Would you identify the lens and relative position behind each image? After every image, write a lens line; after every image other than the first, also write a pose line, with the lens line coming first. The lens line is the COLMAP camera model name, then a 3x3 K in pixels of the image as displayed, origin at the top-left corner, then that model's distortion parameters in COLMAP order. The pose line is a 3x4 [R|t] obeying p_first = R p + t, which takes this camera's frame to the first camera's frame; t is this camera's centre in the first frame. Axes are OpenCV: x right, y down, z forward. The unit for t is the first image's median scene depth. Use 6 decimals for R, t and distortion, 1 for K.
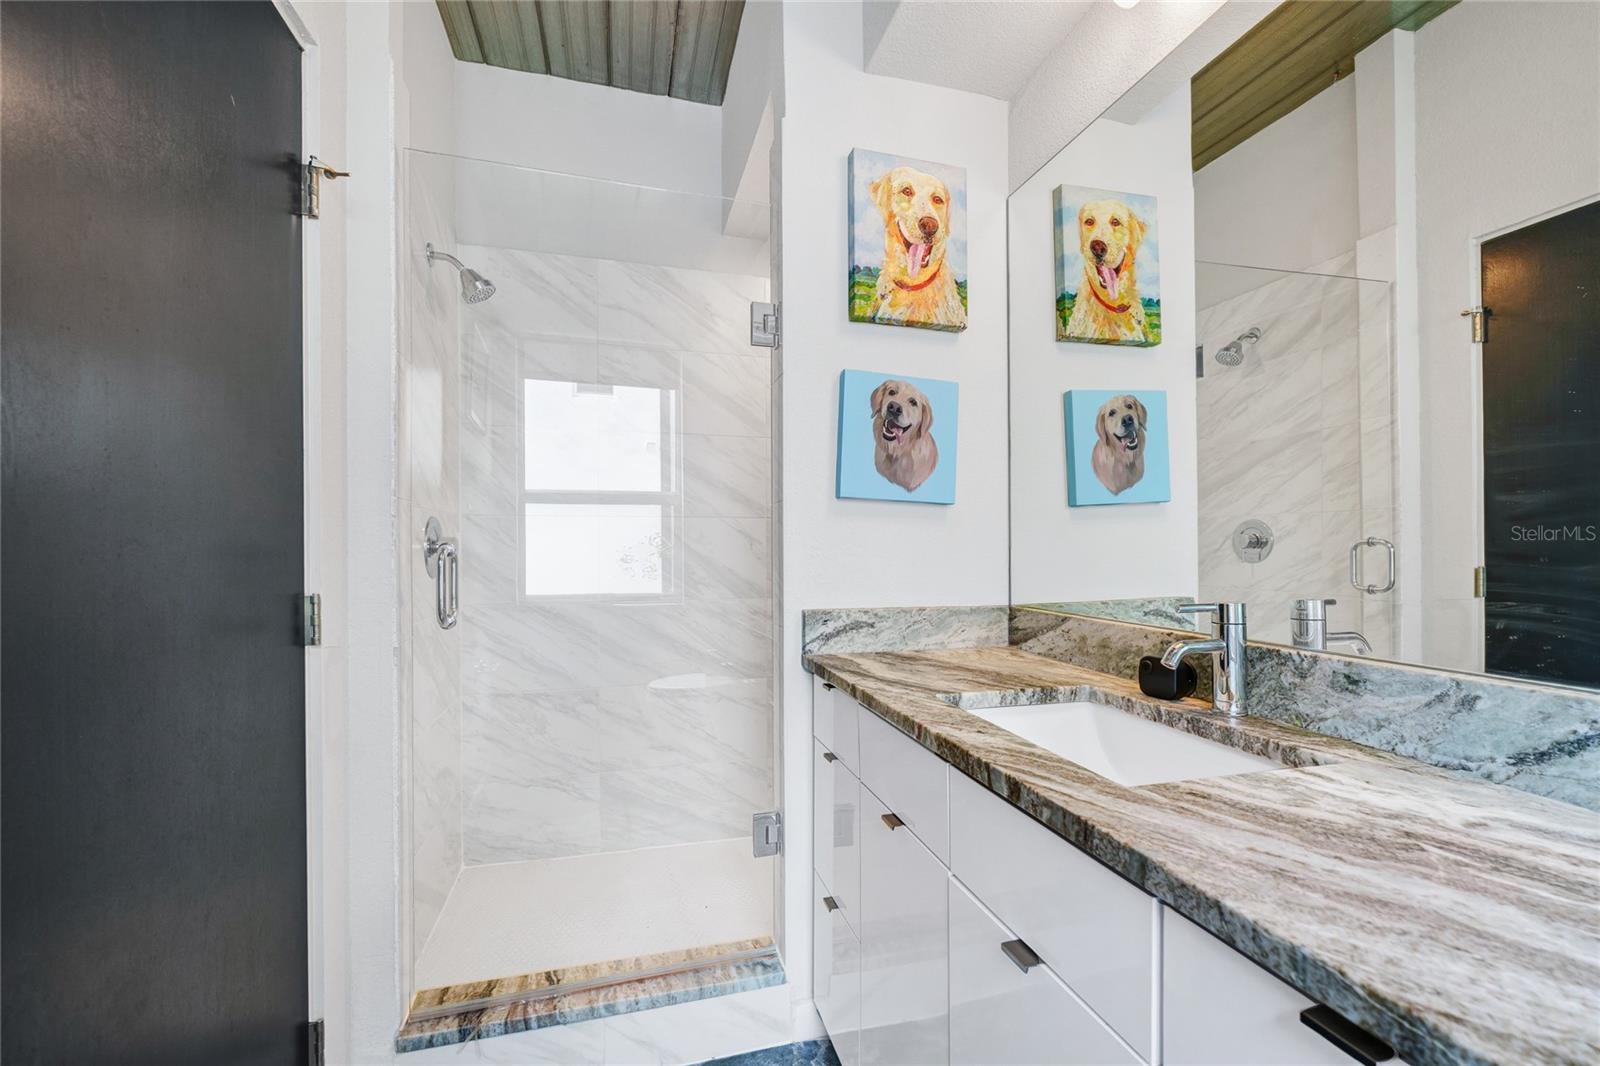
lens RADIAL K [[650.7, 0, 796.5], [0, 650.7, 541.2], [0, 0, 1]] dist [-0.000683, -0.000048]
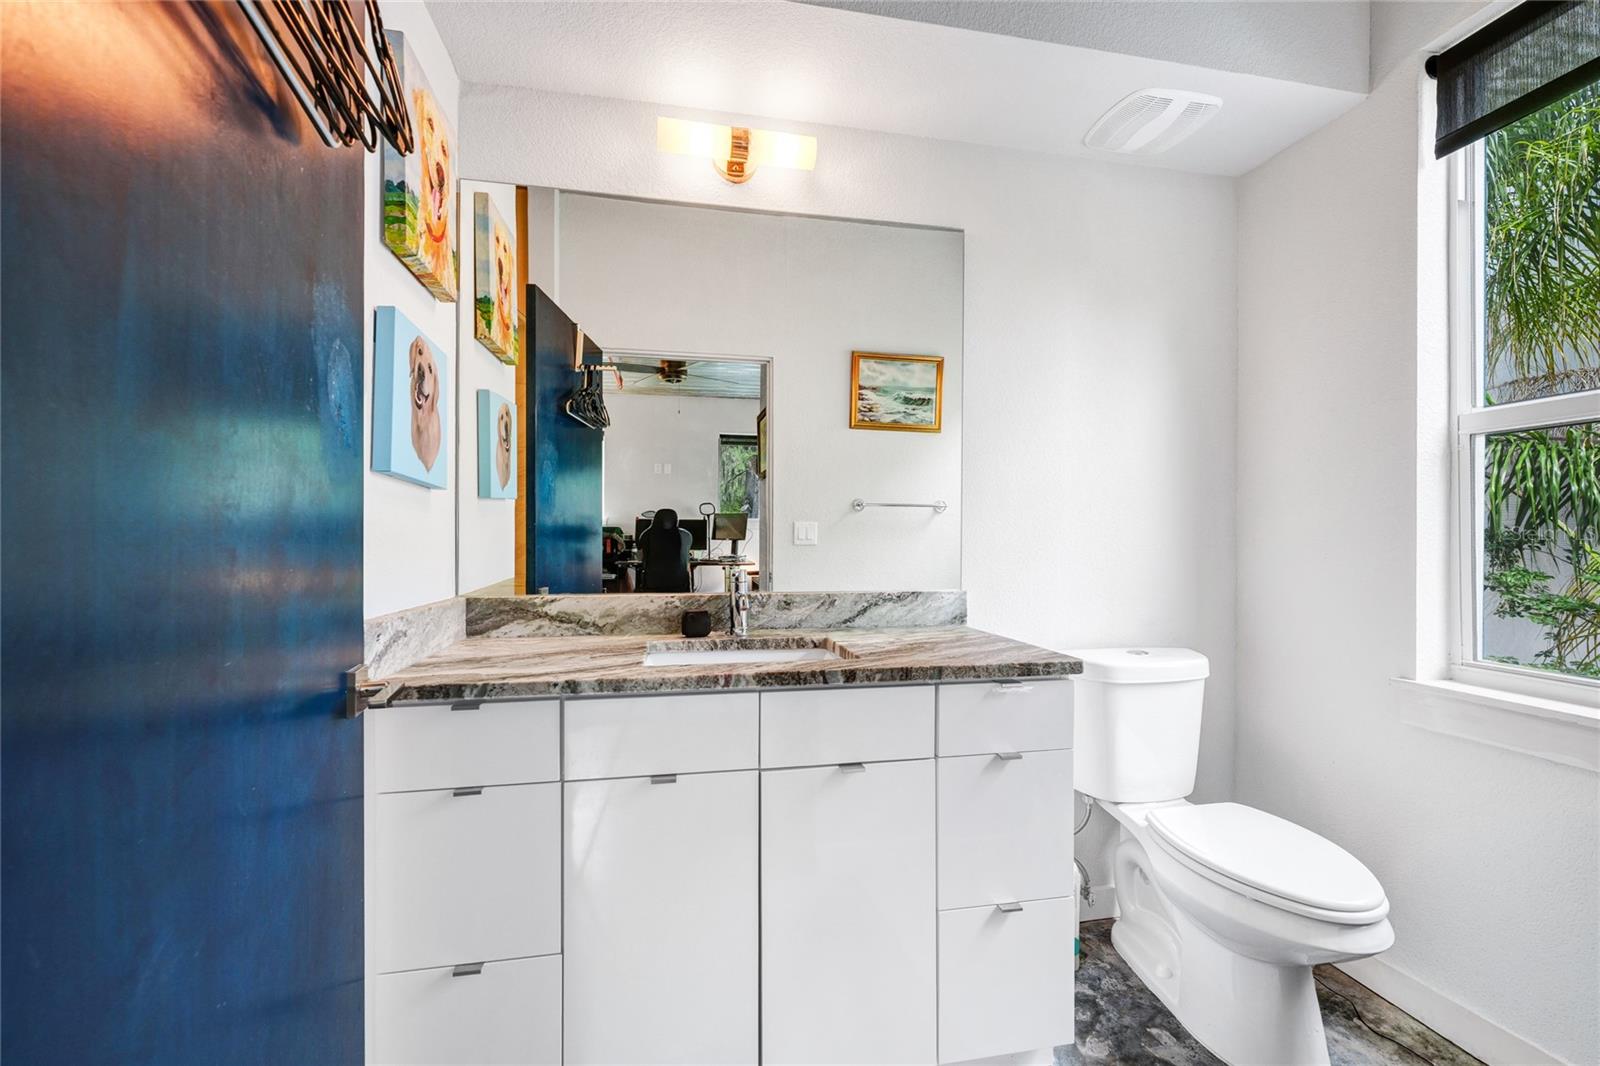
lens RADIAL K [[650.7, 0, 799.1], [0, 650.7, 532.8], [0, 0, 1]] dist [-0.000683, -0.000048]
pose [[0.092341, 0.005112, 0.995714, -1.187795], [-0.008682, 0.999953, -0.004328, 0.005736], [-0.995690, -0.008245, 0.092381, 0.816947]]
